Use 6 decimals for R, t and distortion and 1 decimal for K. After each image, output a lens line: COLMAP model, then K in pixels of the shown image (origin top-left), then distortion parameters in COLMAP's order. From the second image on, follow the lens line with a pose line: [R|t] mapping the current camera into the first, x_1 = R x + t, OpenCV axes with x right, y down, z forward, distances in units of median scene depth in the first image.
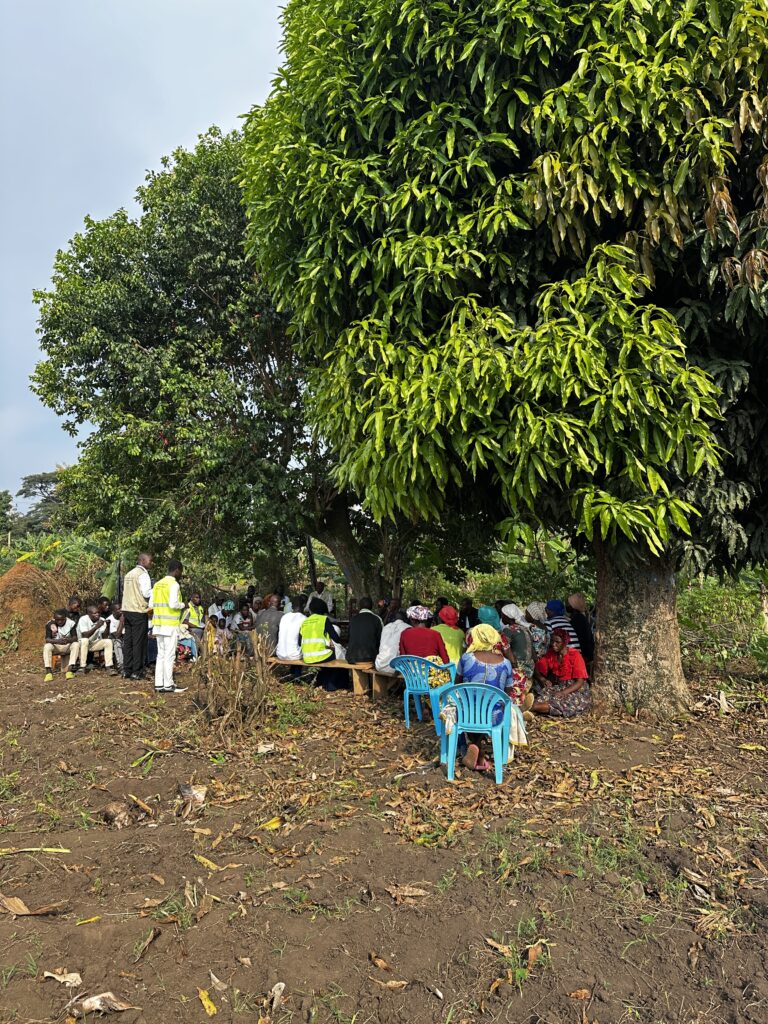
lens RADIAL K [[701.7, 0, 384.0], [0, 701.7, 512.0], [0, 0, 1]] dist [0.171893, -0.372565]
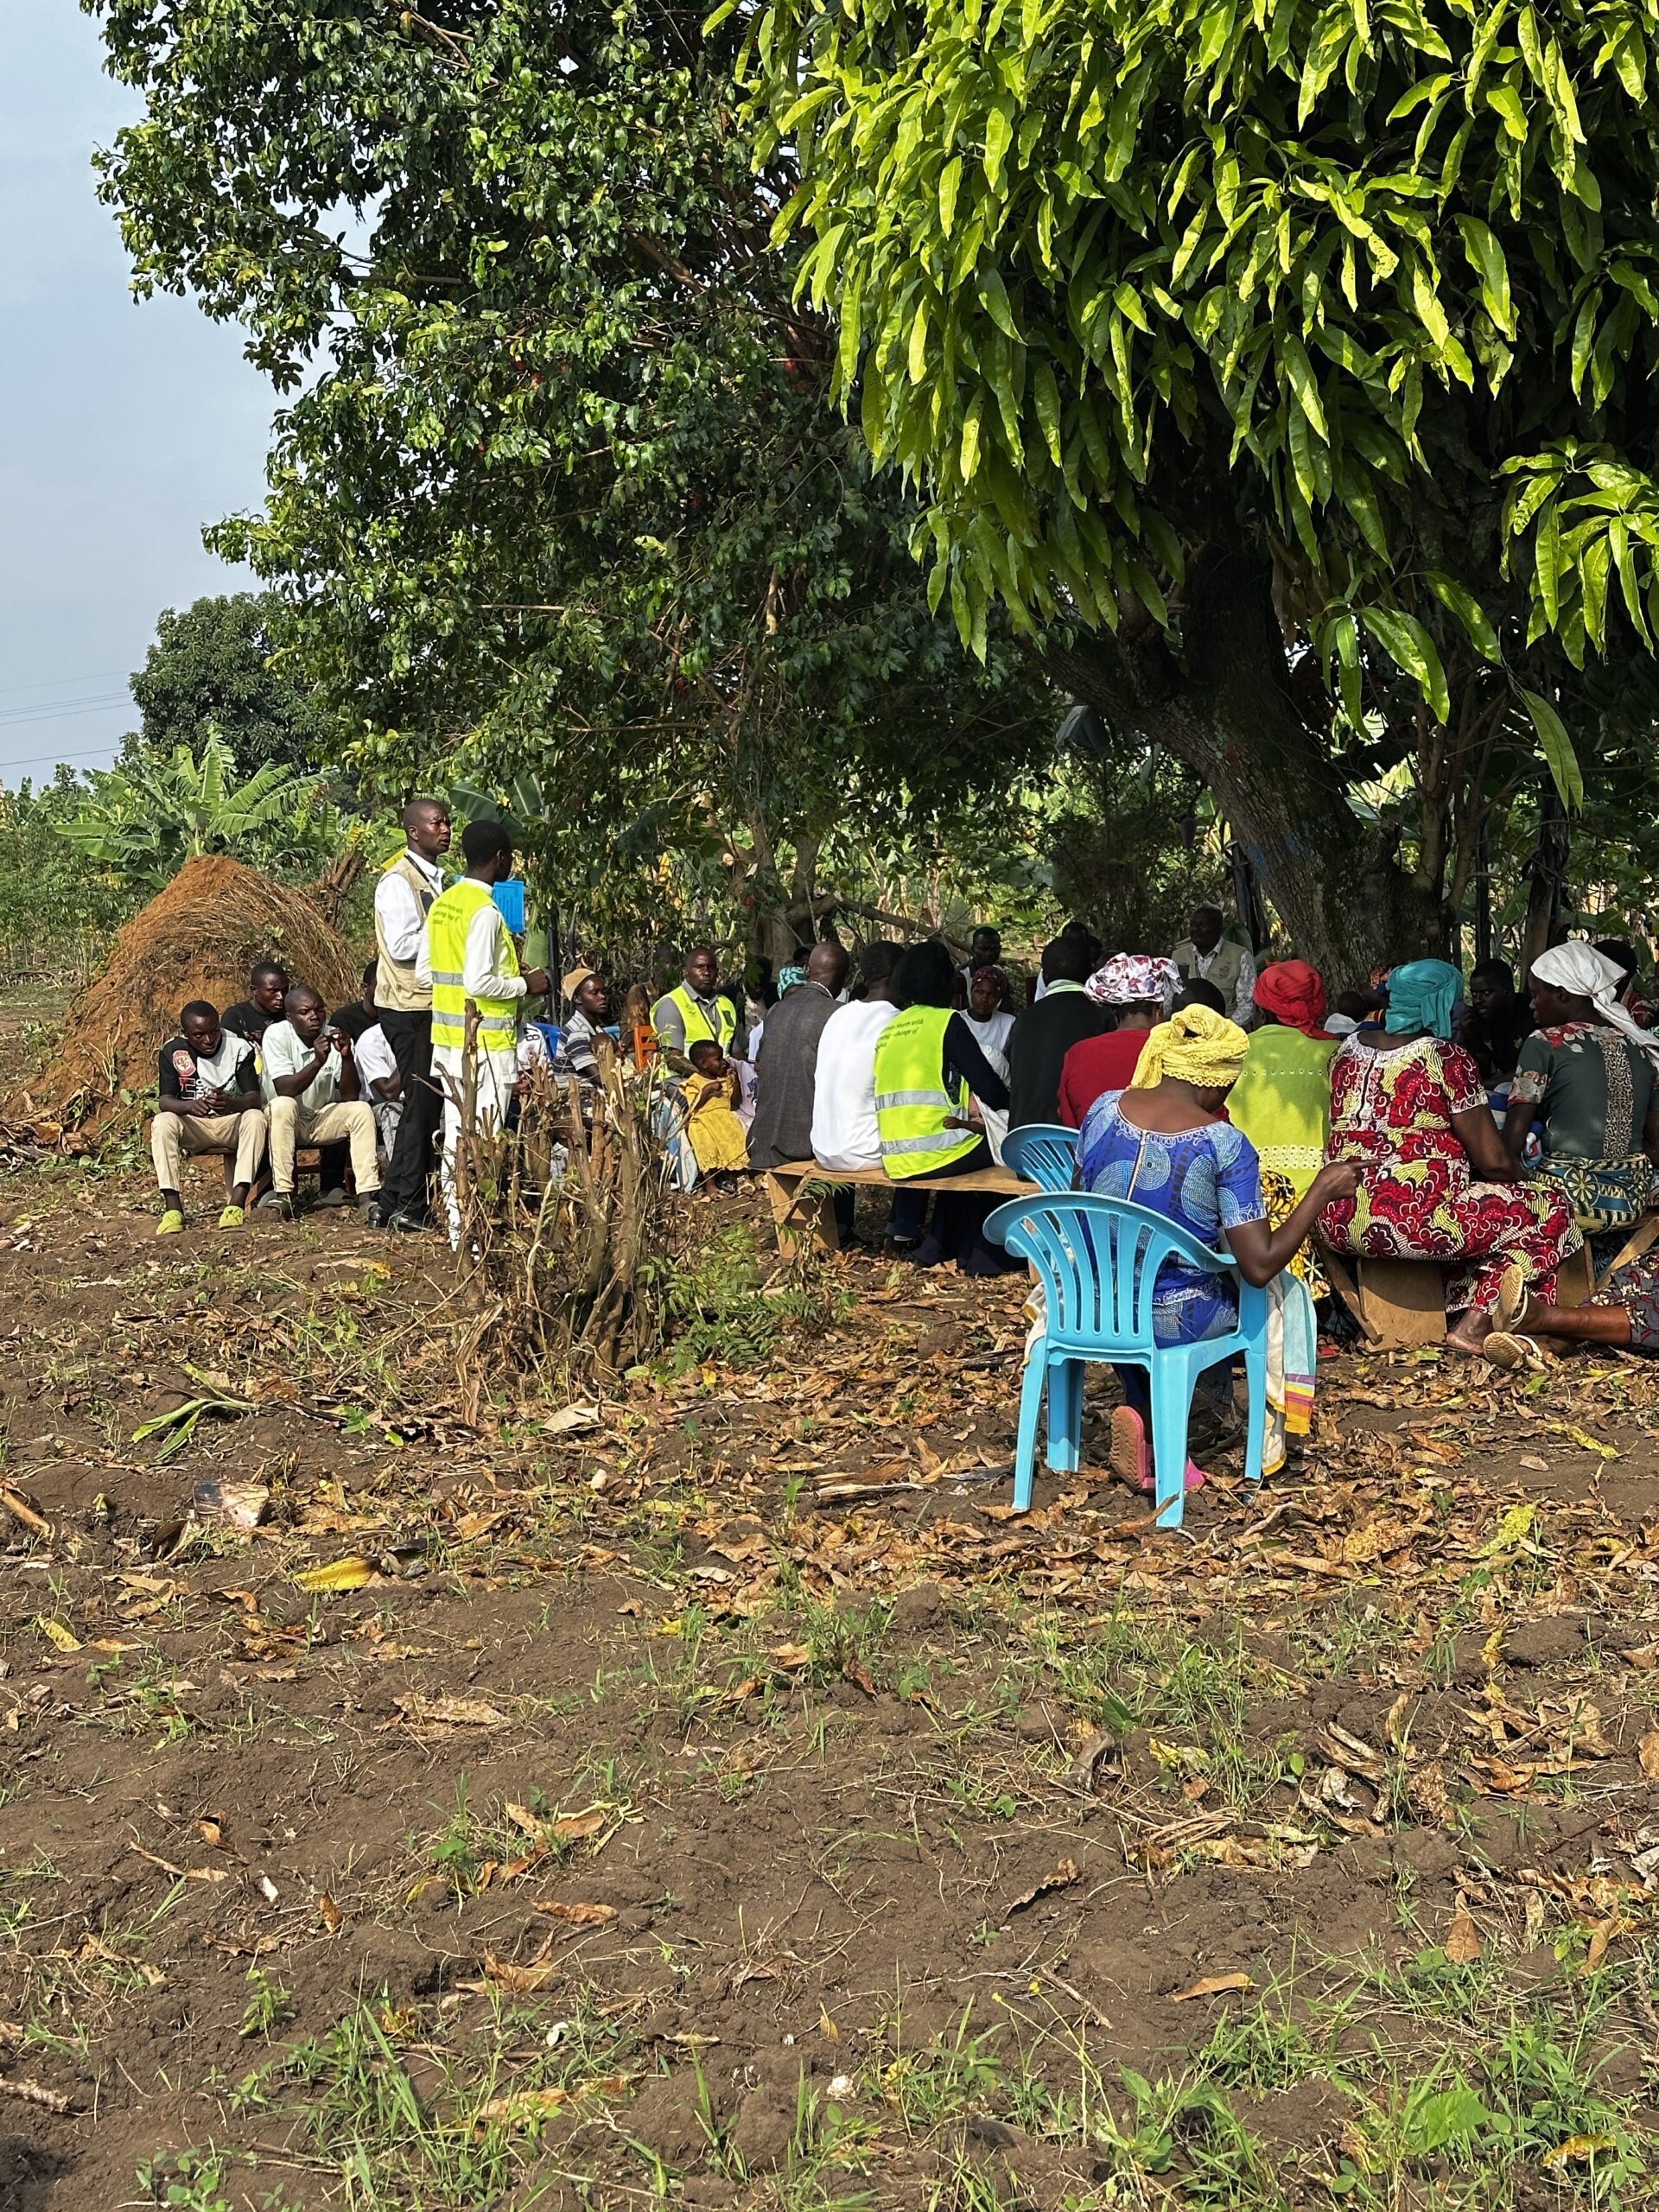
lens RADIAL K [[3015.6, 0, 840.7], [0, 3015.6, 1139.6], [0, 0, 1]] dist [0.177477, -0.414528]
pose [[0.936069, 0.005339, -0.351776, 0.340108], [0.051182, 0.987181, 0.151177, 0.023584], [0.348074, -0.159517, 0.923796, -0.110530]]
